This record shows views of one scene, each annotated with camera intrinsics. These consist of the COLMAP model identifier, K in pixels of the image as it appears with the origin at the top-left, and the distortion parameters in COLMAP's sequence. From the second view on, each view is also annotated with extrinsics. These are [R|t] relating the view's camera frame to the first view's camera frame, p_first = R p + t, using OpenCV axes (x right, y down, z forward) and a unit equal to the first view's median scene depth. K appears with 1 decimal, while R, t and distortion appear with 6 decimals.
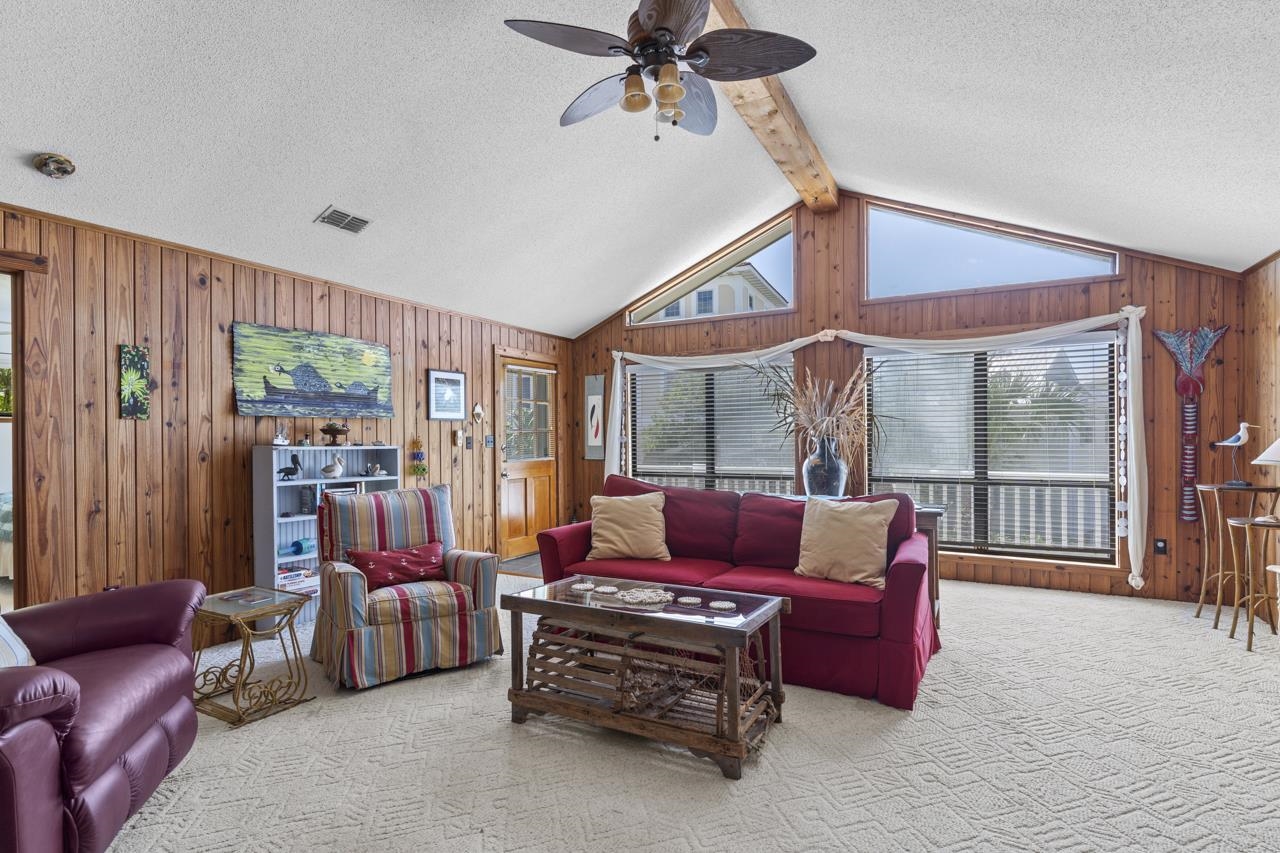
lens RADIAL K [[616.4, 0, 639.7], [0, 616.4, 445.3], [0, 0, 1]] dist [0.002951, -0.001516]
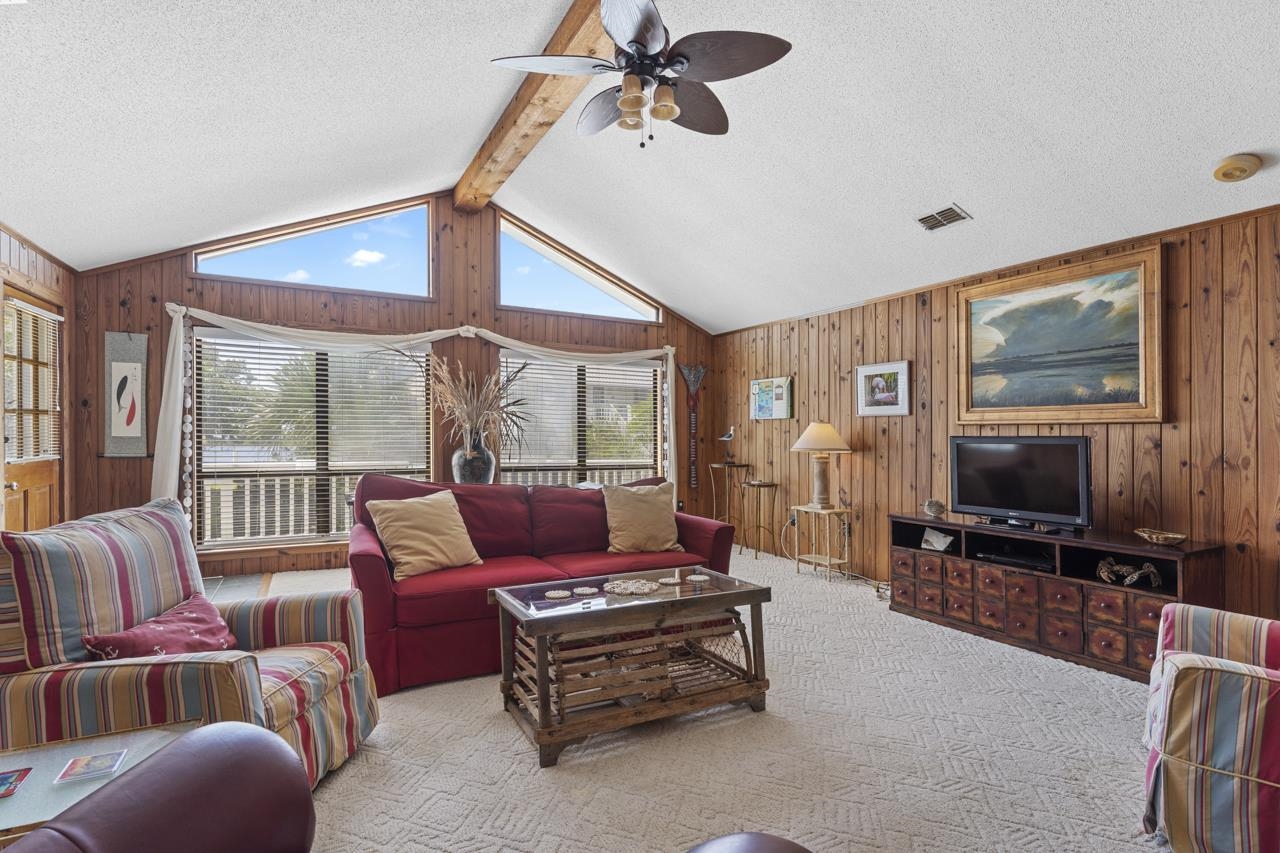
lens RADIAL K [[616.4, 0, 621.5], [0, 616.4, 433.4], [0, 0, 1]] dist [0.002951, -0.001516]
pose [[0.569368, 0.011568, 0.822001, -0.437886], [-0.006128, 0.999933, -0.009828, 0.000688], [-0.822060, 0.000559, 0.569401, 0.226323]]
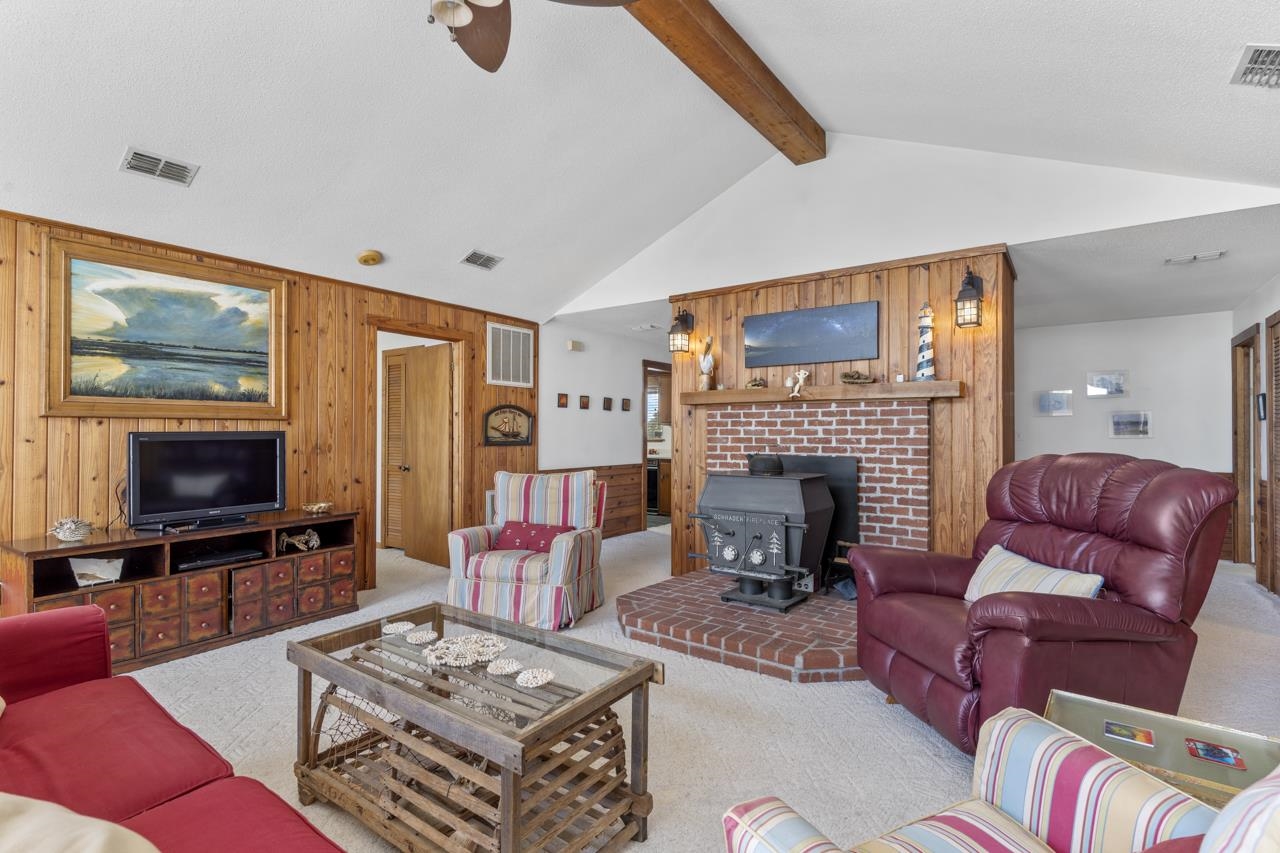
lens RADIAL K [[616.4, 0, 630.8], [0, 616.4, 420.8], [0, 0, 1]] dist [0.002951, -0.001516]
pose [[-0.991416, 0.005847, 0.130612, -0.122434], [0.004585, 0.999940, -0.009956, -0.009919], [-0.130663, -0.009272, -0.991384, 0.929514]]
